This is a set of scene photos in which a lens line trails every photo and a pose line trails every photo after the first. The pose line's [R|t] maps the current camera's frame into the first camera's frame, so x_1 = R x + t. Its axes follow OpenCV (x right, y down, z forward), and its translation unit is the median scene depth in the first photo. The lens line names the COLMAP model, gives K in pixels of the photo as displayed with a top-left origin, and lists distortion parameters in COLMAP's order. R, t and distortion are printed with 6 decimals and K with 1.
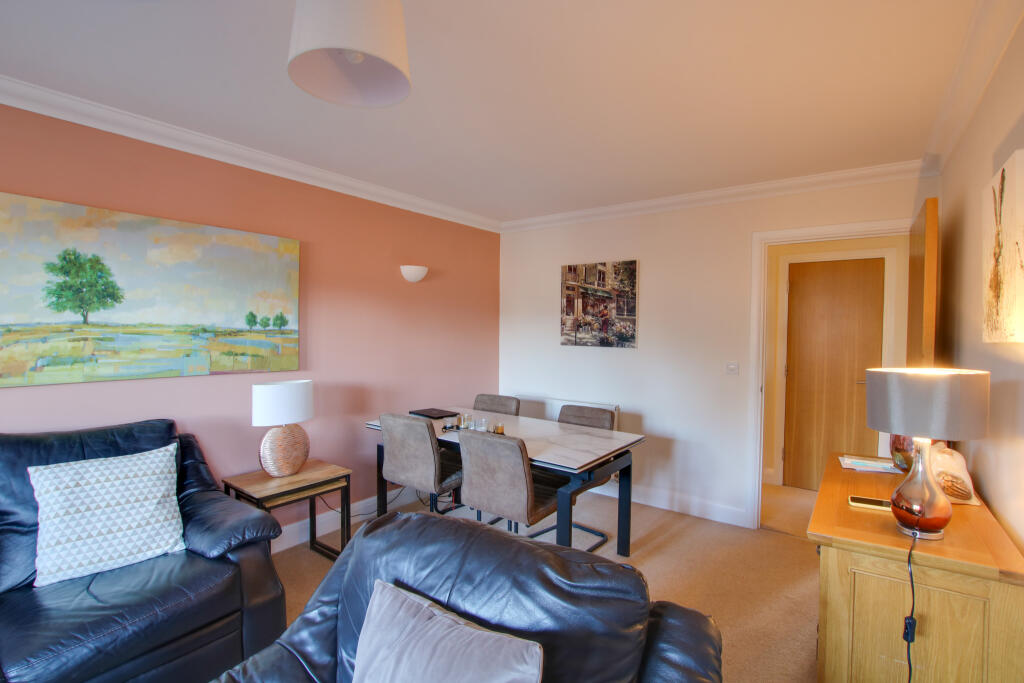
lens RADIAL K [[472.8, 0, 510.0], [0, 472.8, 336.3], [0, 0, 1]] dist [-0.031387, 0.002347]
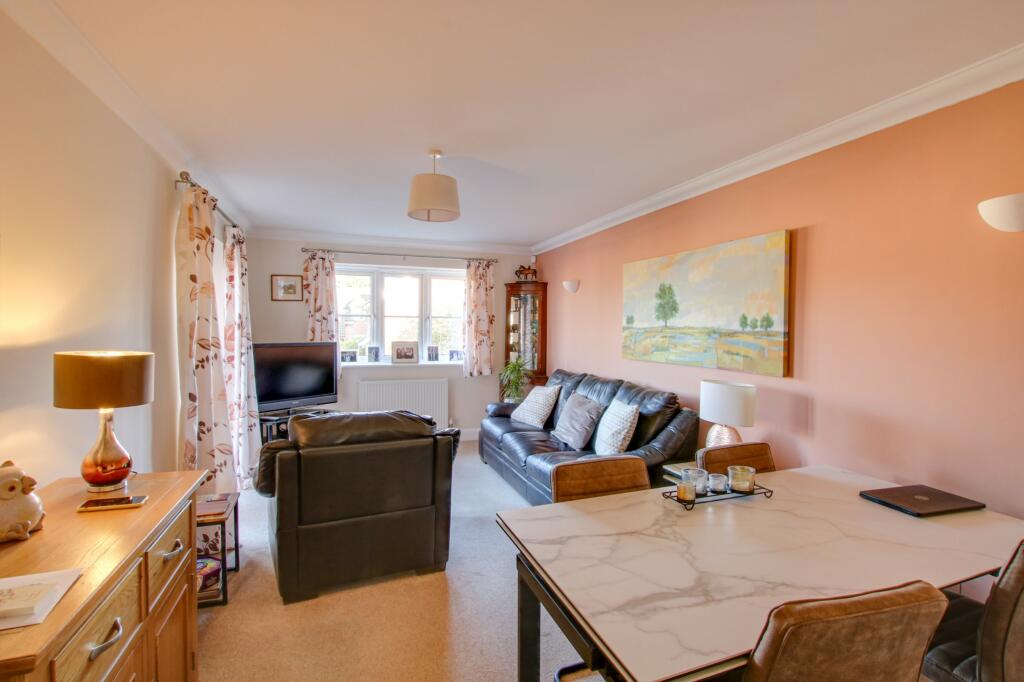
lens RADIAL K [[472.8, 0, 515.4], [0, 472.8, 337.8], [0, 0, 1]] dist [-0.031387, 0.002347]
pose [[-0.546282, 0.008303, -0.837560, 0.645211], [-0.020091, 0.999533, 0.023013, -0.014255], [0.837360, 0.029400, -0.545860, 1.221983]]
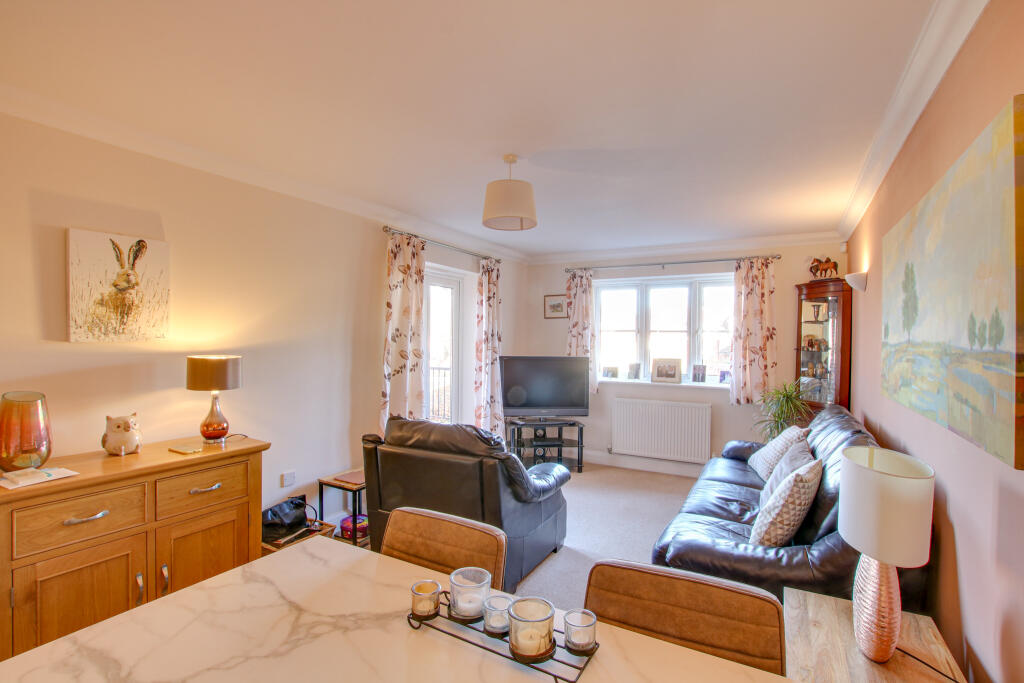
lens RADIAL K [[472.8, 0, 518.4], [0, 472.8, 338.4], [0, 0, 1]] dist [-0.031387, 0.002347]
pose [[-0.990878, -0.015900, -0.133821, -0.044516], [-0.016940, 0.999835, 0.006634, -0.023968], [0.133693, 0.008840, -0.990983, 1.486411]]
